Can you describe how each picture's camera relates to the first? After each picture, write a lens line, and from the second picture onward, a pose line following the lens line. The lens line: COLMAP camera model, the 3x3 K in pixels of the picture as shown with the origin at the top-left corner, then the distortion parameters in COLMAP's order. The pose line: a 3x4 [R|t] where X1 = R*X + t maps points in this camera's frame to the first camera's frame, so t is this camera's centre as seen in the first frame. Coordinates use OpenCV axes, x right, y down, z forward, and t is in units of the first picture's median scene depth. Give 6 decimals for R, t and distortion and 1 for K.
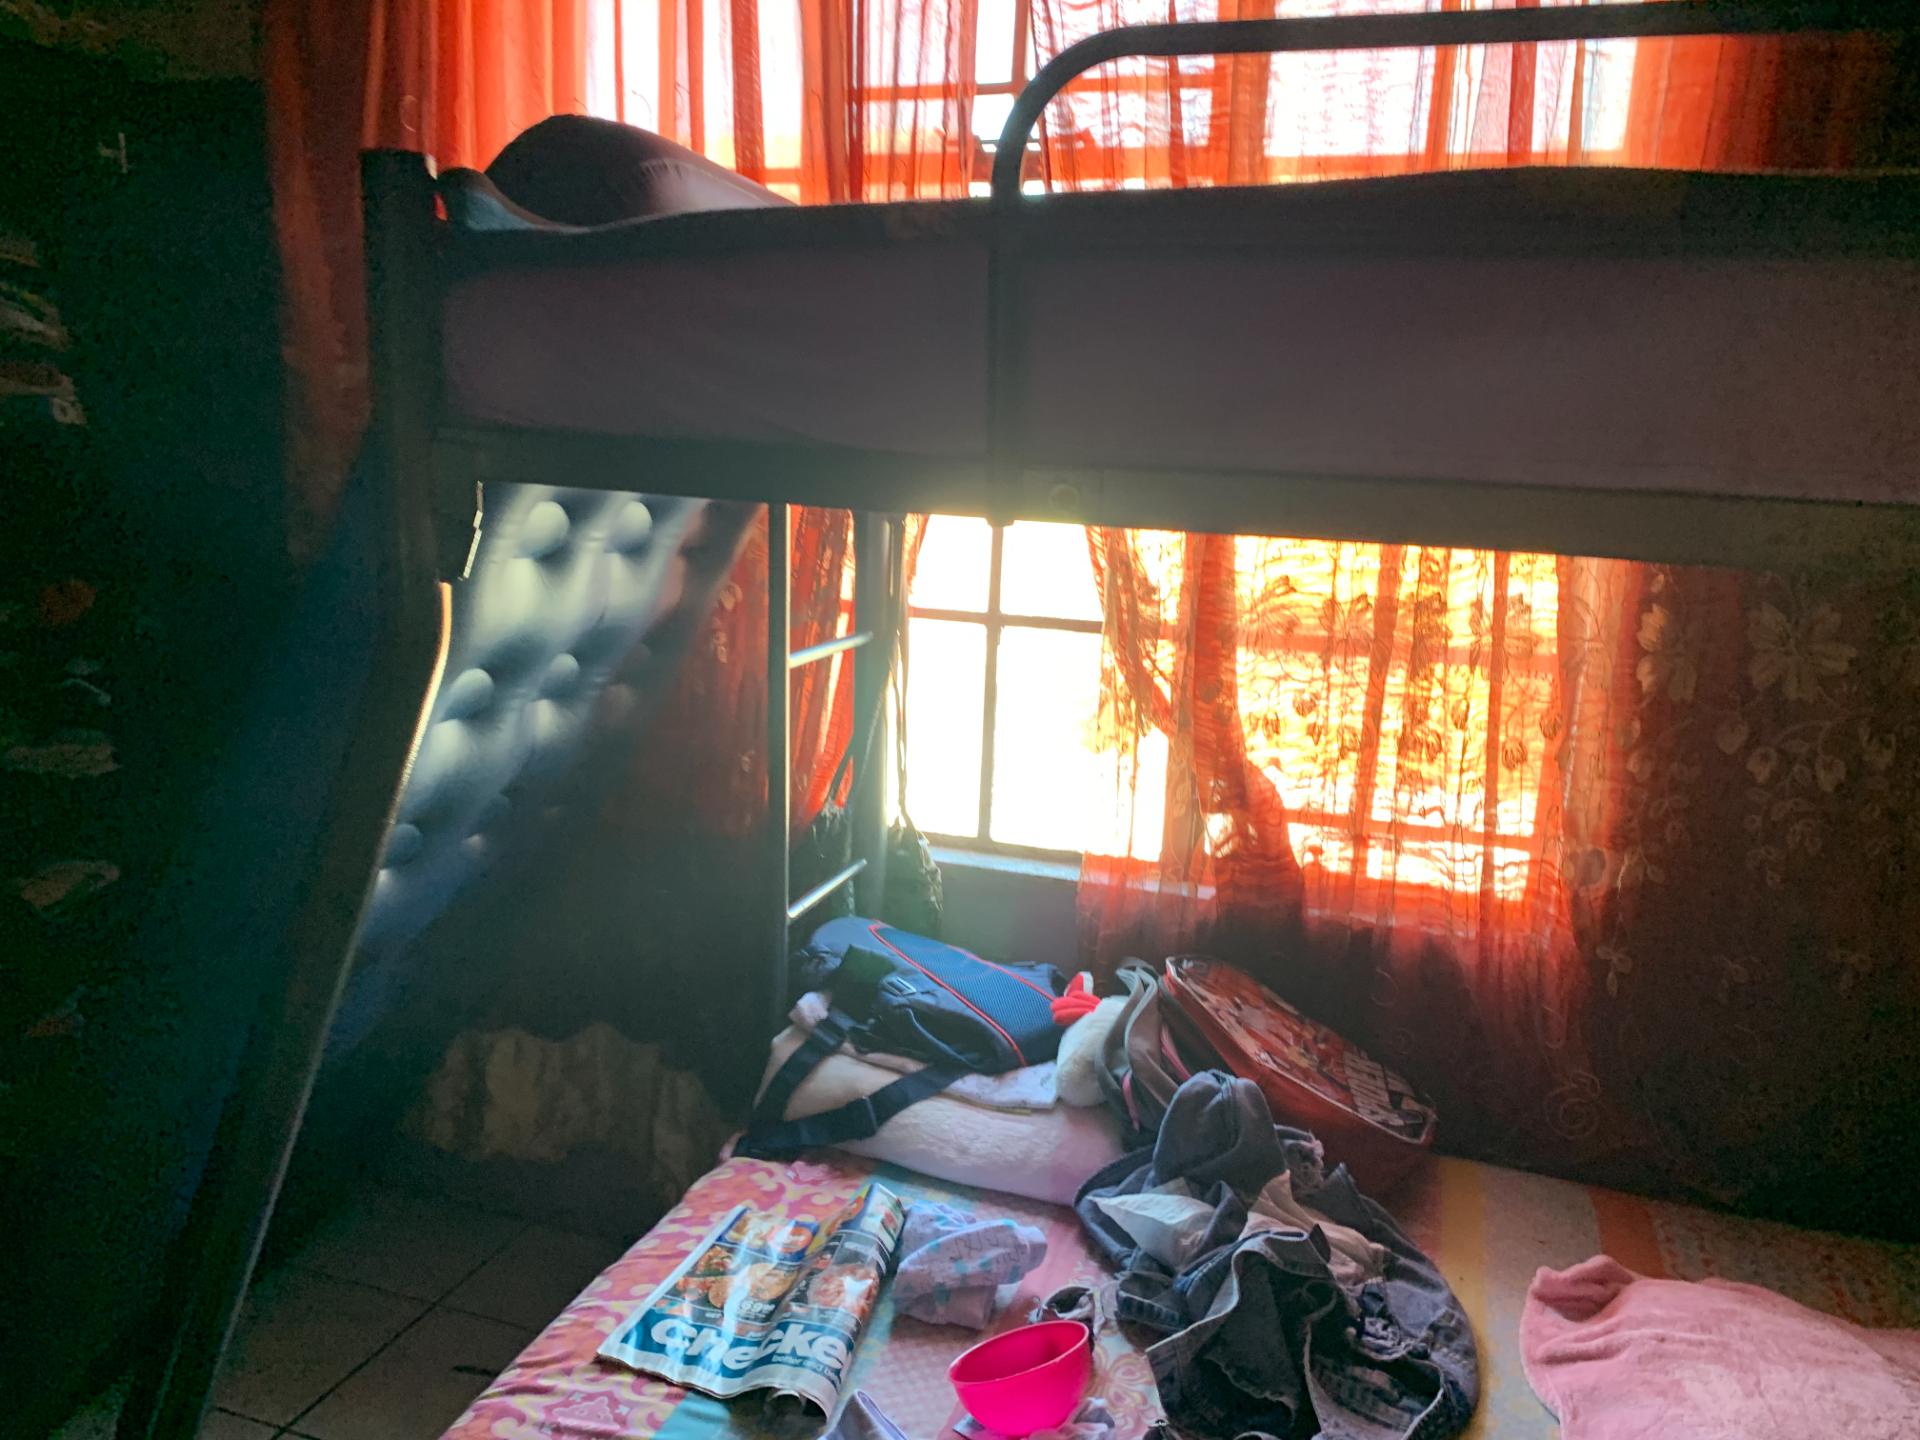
lens RADIAL K [[1452.2, 0, 956.2], [0, 1452.2, 698.0], [0, 0, 1]] dist [0.028540, -0.022759]
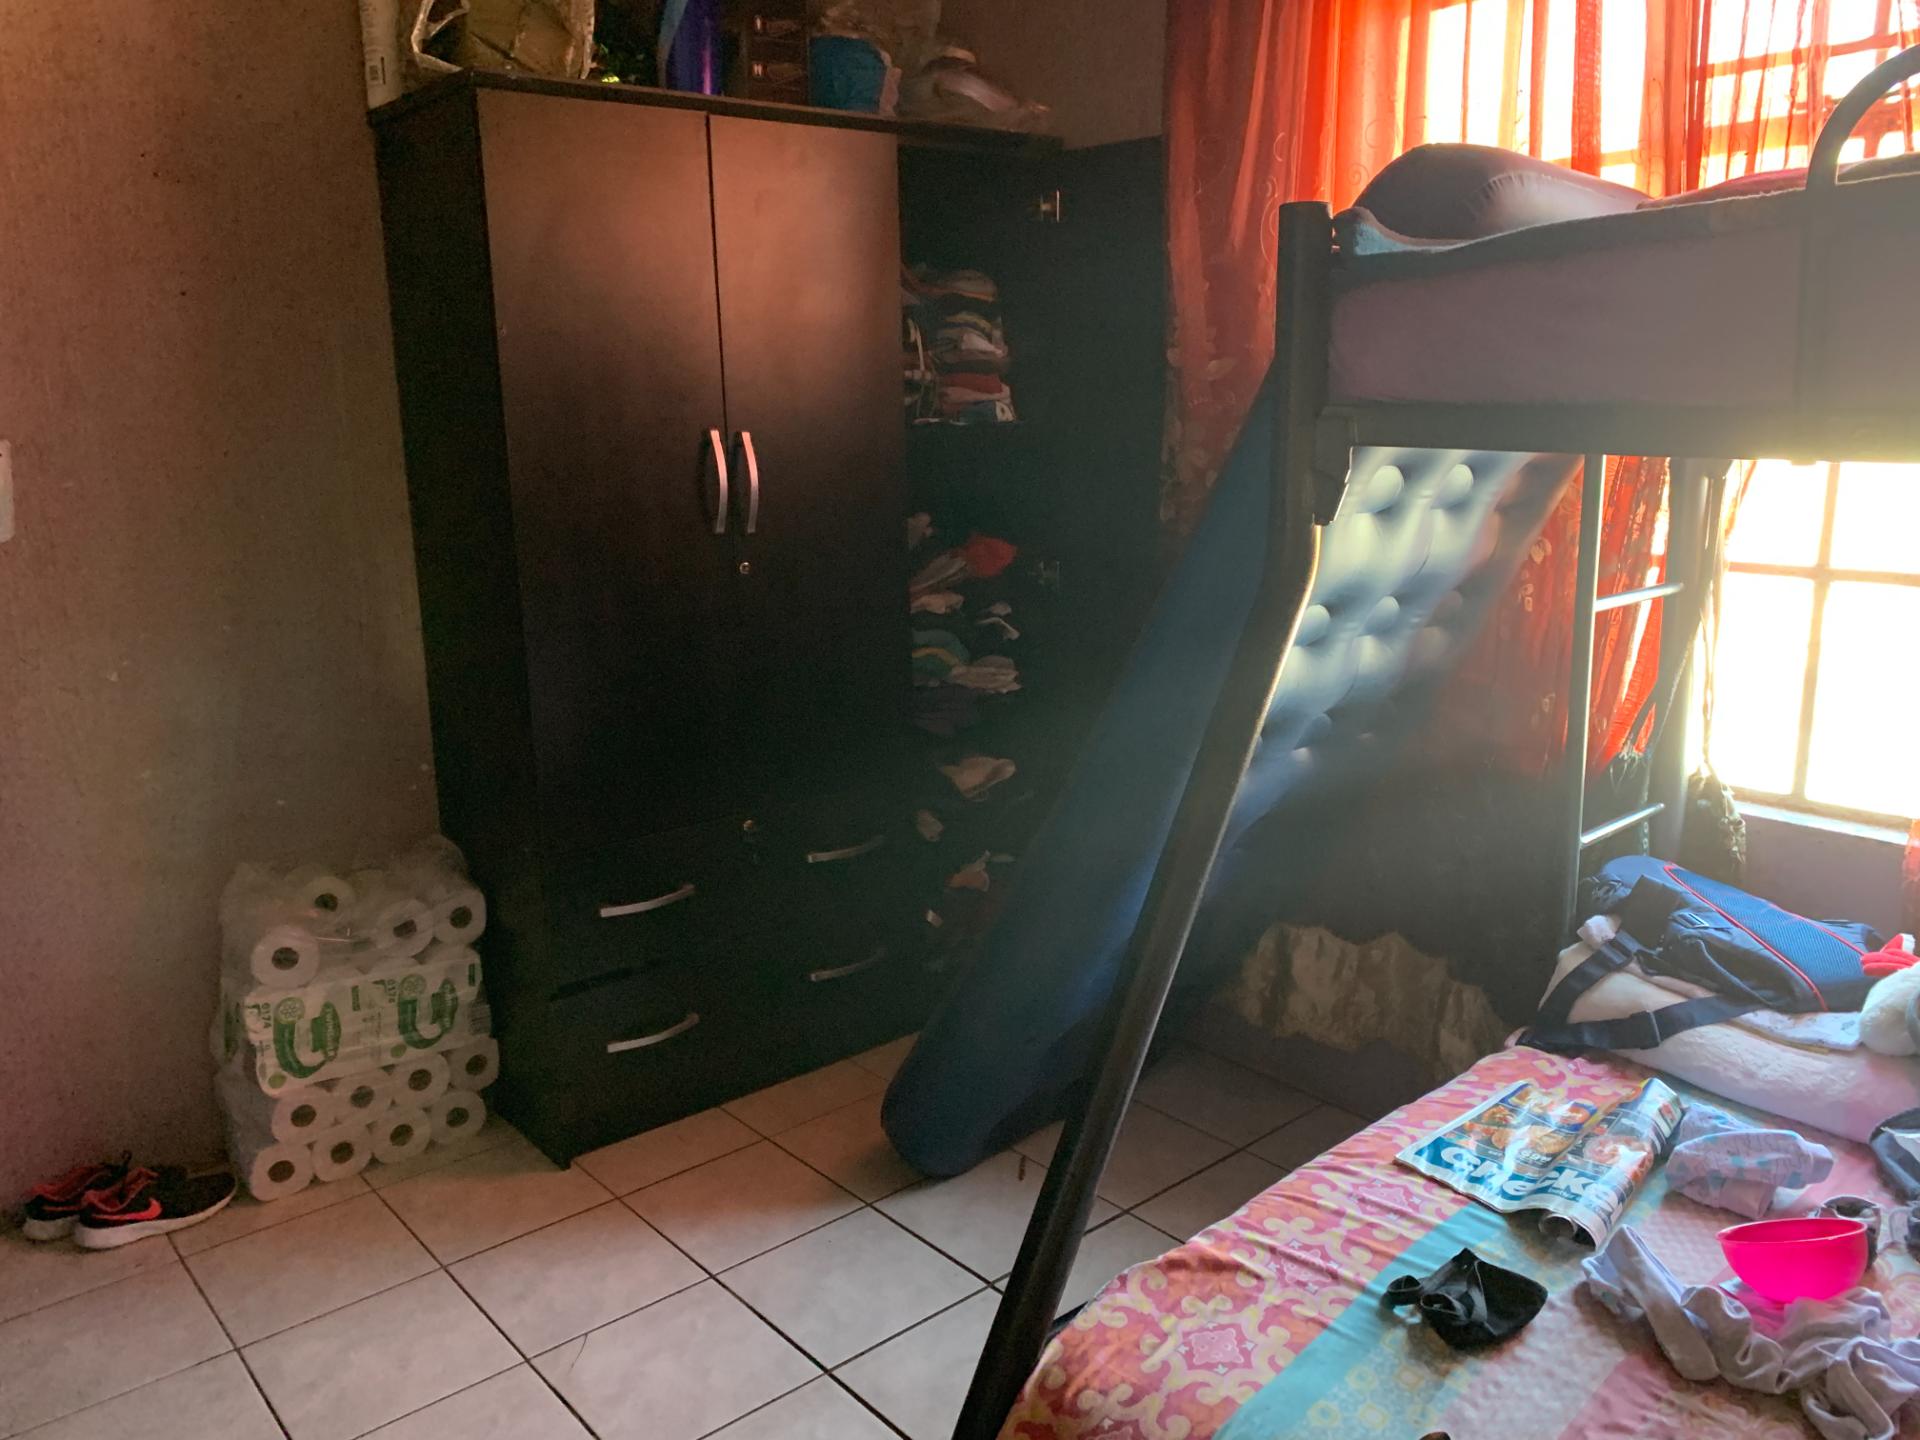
lens RADIAL K [[1452.2, 0, 956.2], [0, 1452.2, 698.0], [0, 0, 1]] dist [0.028540, -0.022759]
pose [[0.865110, 0.054267, -0.498637, 0.020509], [-0.047337, 0.998526, 0.026544, 0.037525], [0.499343, 0.000641, 0.866404, -0.197110]]
